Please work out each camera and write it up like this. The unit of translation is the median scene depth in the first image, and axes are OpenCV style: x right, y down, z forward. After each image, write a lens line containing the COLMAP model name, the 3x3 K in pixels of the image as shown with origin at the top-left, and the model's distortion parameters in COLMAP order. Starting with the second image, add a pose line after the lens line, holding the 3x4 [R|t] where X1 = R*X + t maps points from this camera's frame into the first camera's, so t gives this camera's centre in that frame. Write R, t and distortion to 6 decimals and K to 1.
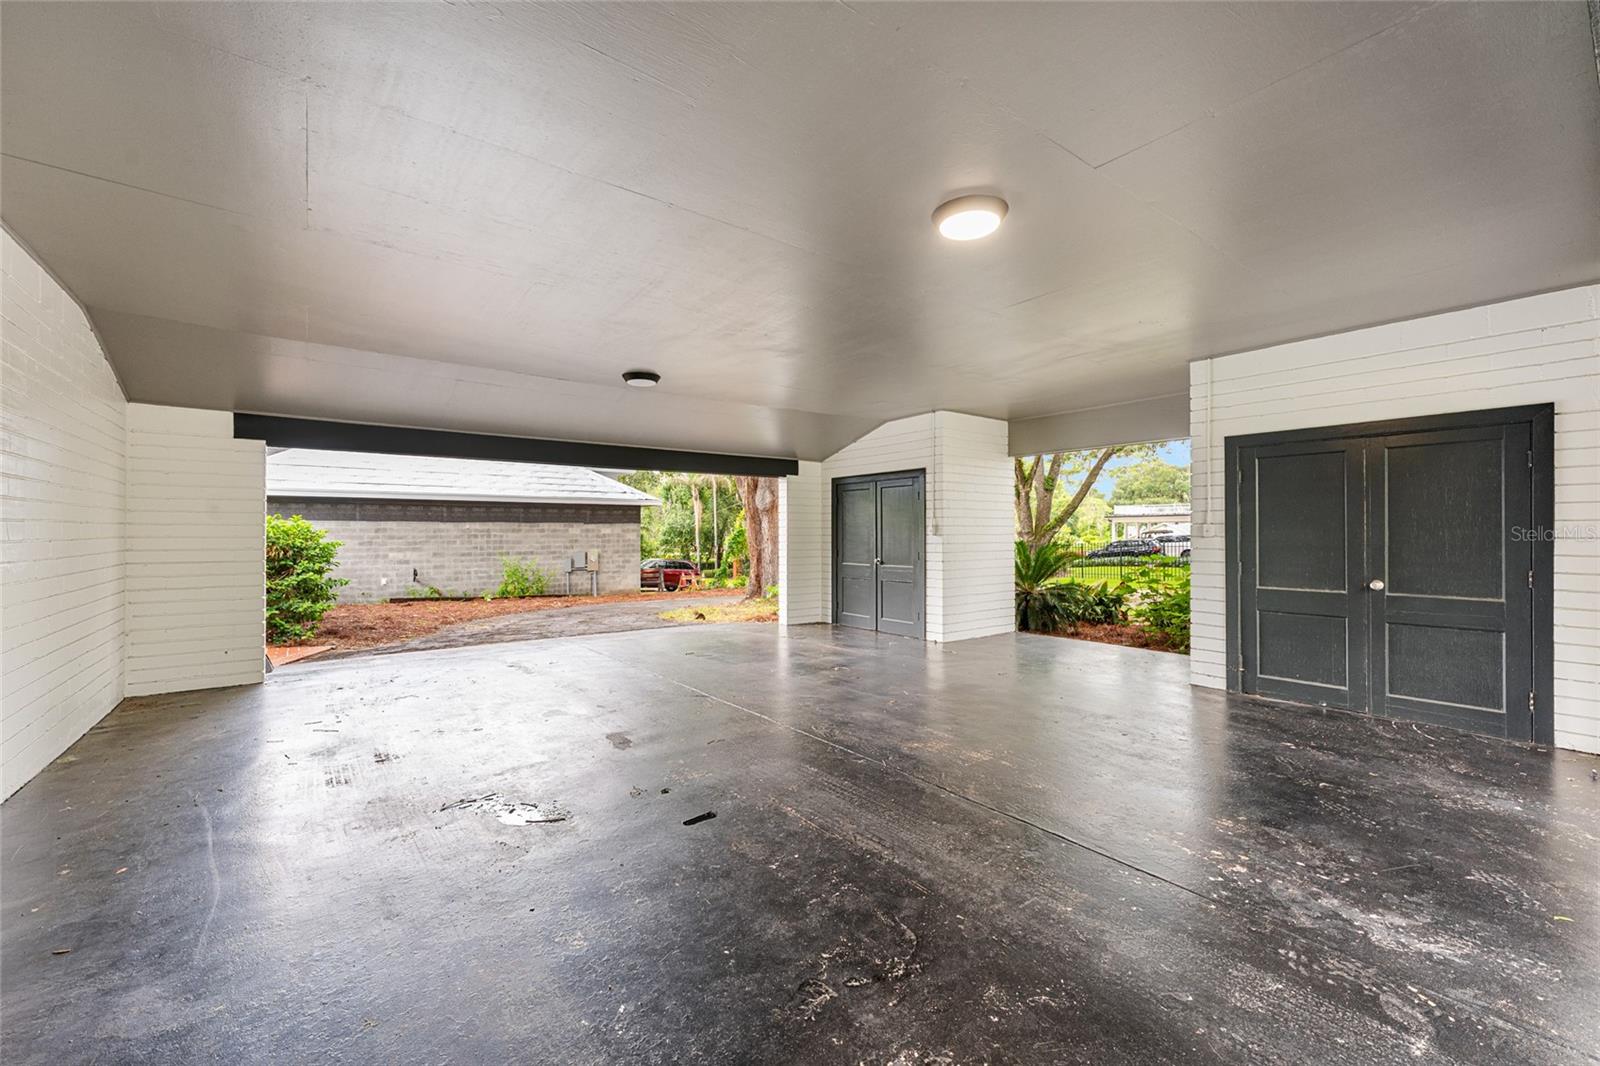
lens RADIAL K [[638.1, 0, 806.3], [0, 638.1, 535.9], [0, 0, 1]] dist [0.000468, -0.000087]
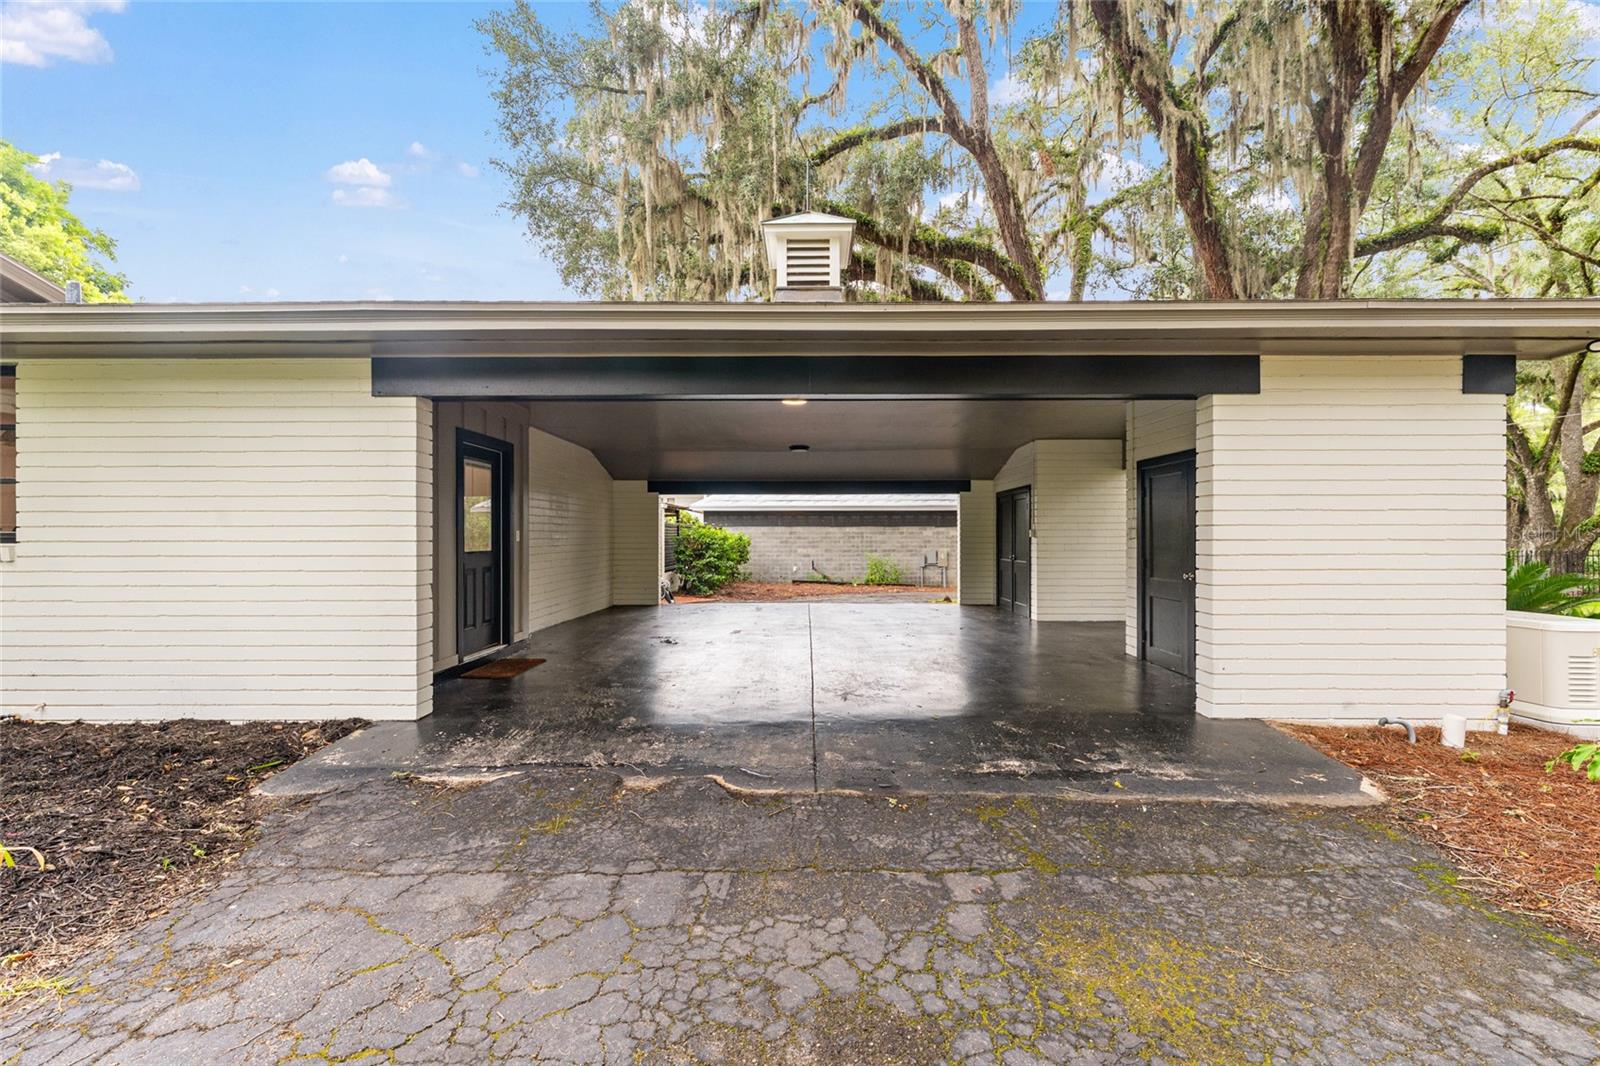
lens RADIAL K [[638.1, 0, 806.3], [0, 638.1, 535.9], [0, 0, 1]] dist [0.000468, -0.000087]
pose [[0.785175, 0.001316, -0.619273, 0.224513], [-0.002500, 0.999996, -0.001046, -0.000723], [0.619269, 0.002370, 0.785175, -0.098765]]
